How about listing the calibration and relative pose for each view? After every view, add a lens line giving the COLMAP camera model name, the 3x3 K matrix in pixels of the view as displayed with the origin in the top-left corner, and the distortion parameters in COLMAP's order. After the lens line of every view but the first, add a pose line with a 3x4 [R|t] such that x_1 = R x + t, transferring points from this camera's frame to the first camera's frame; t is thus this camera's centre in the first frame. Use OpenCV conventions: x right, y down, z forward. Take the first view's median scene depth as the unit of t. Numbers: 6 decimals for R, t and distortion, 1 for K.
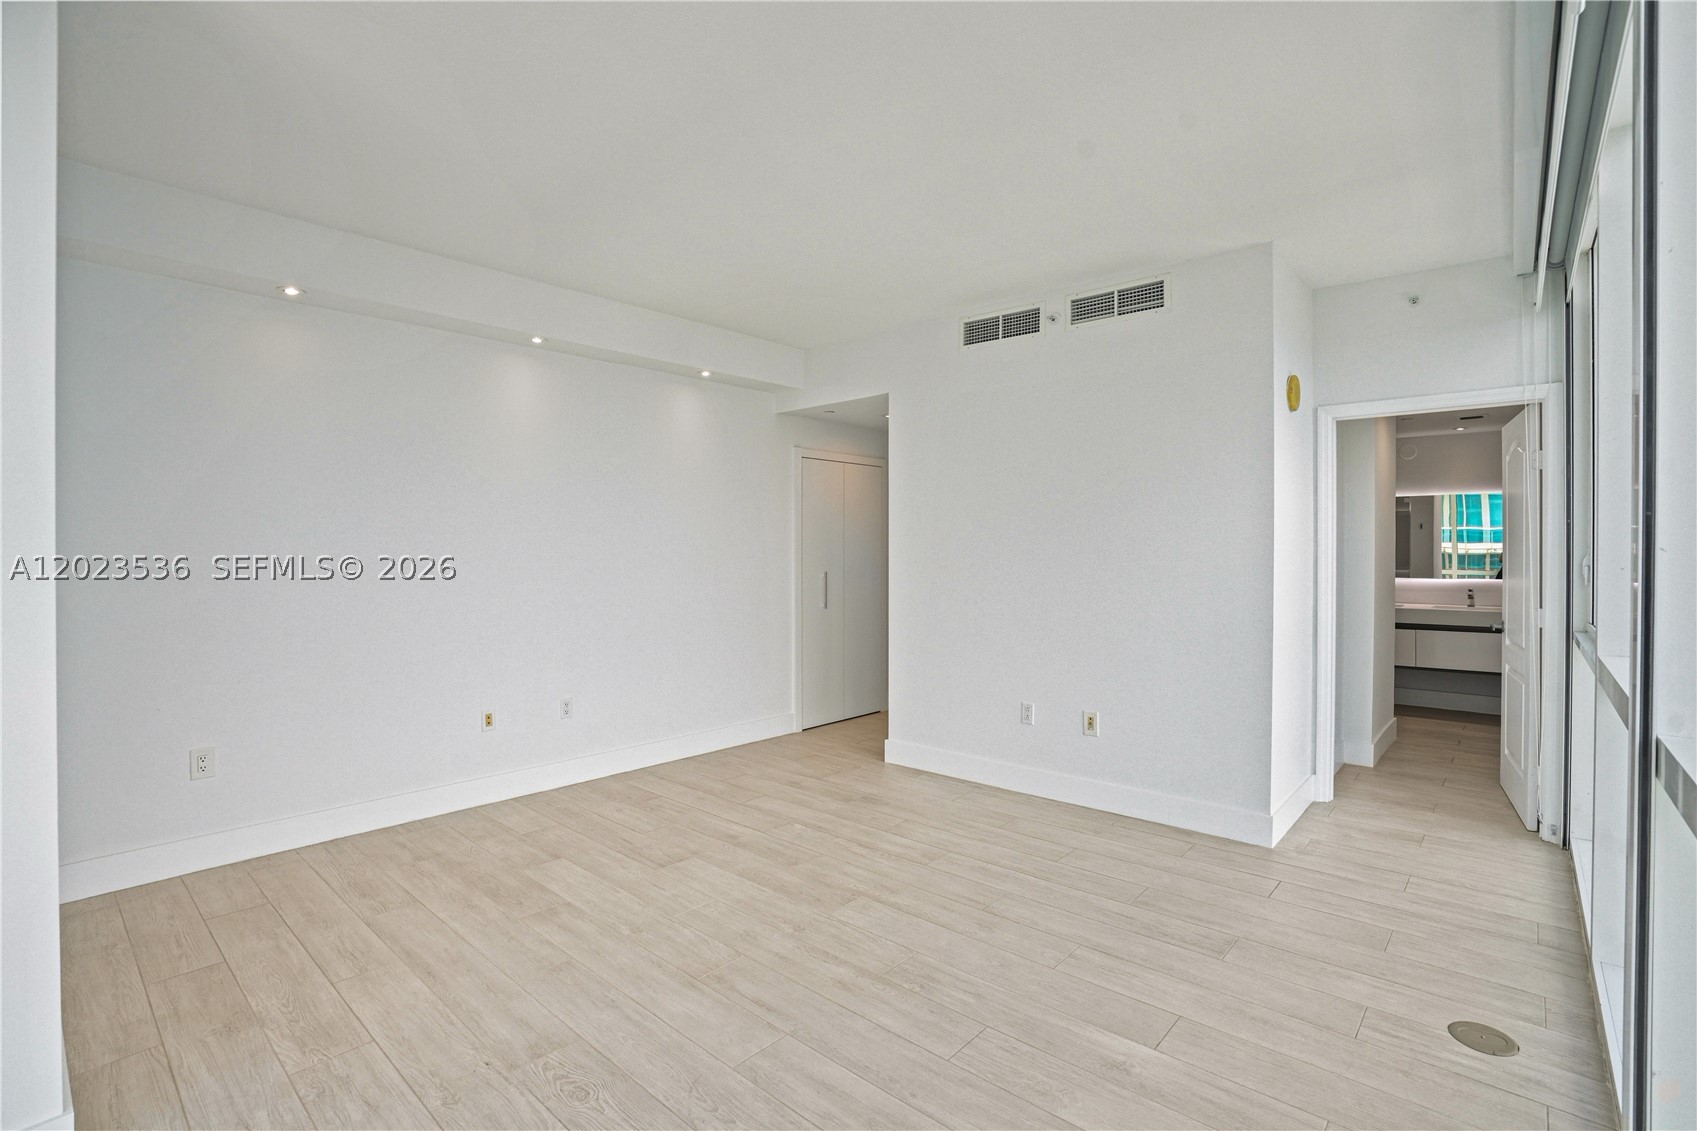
lens RADIAL K [[788.0, 0, 857.1], [0, 788.0, 561.9], [0, 0, 1]] dist [-0.069765, 0.026075]
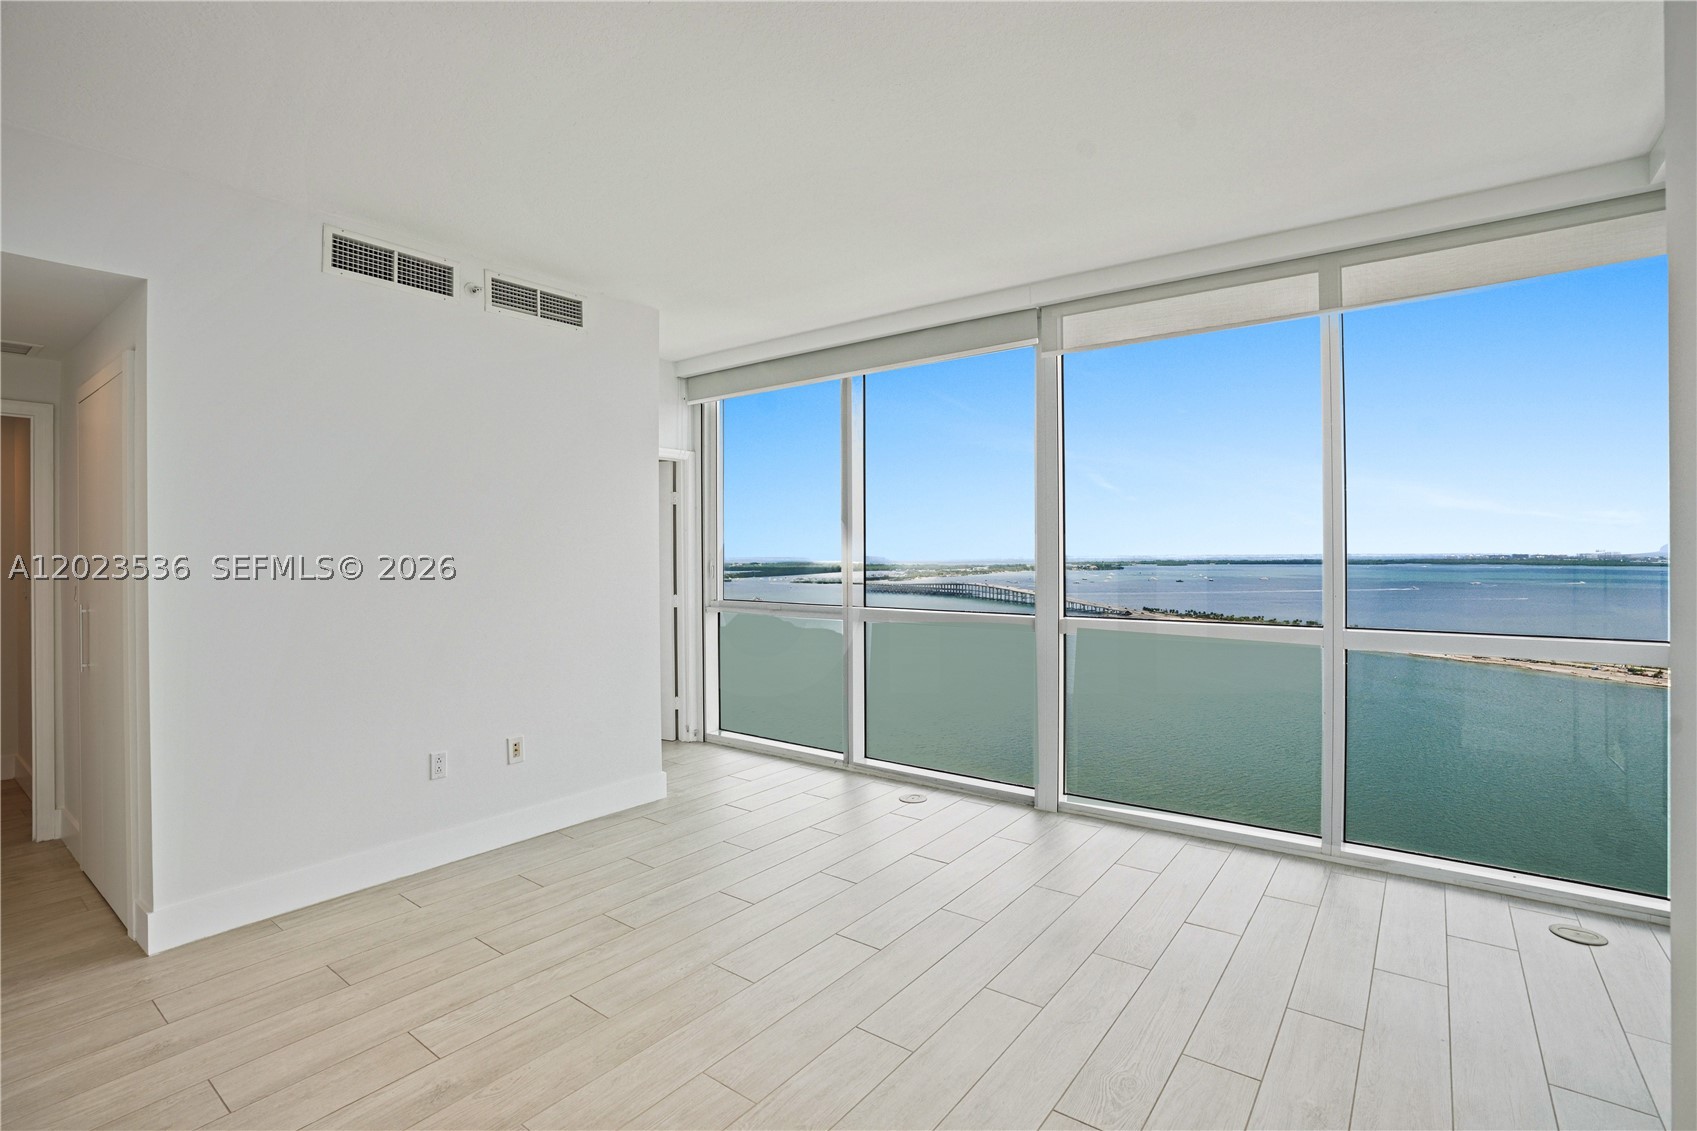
lens RADIAL K [[788.0, 0, 857.1], [0, 788.0, 561.9], [0, 0, 1]] dist [-0.069765, 0.026075]
pose [[-0.078842, -0.012420, 0.996810, -0.677513], [0.022674, 0.999641, 0.014249, -0.018425], [-0.996629, 0.023726, -0.078532, 0.711591]]
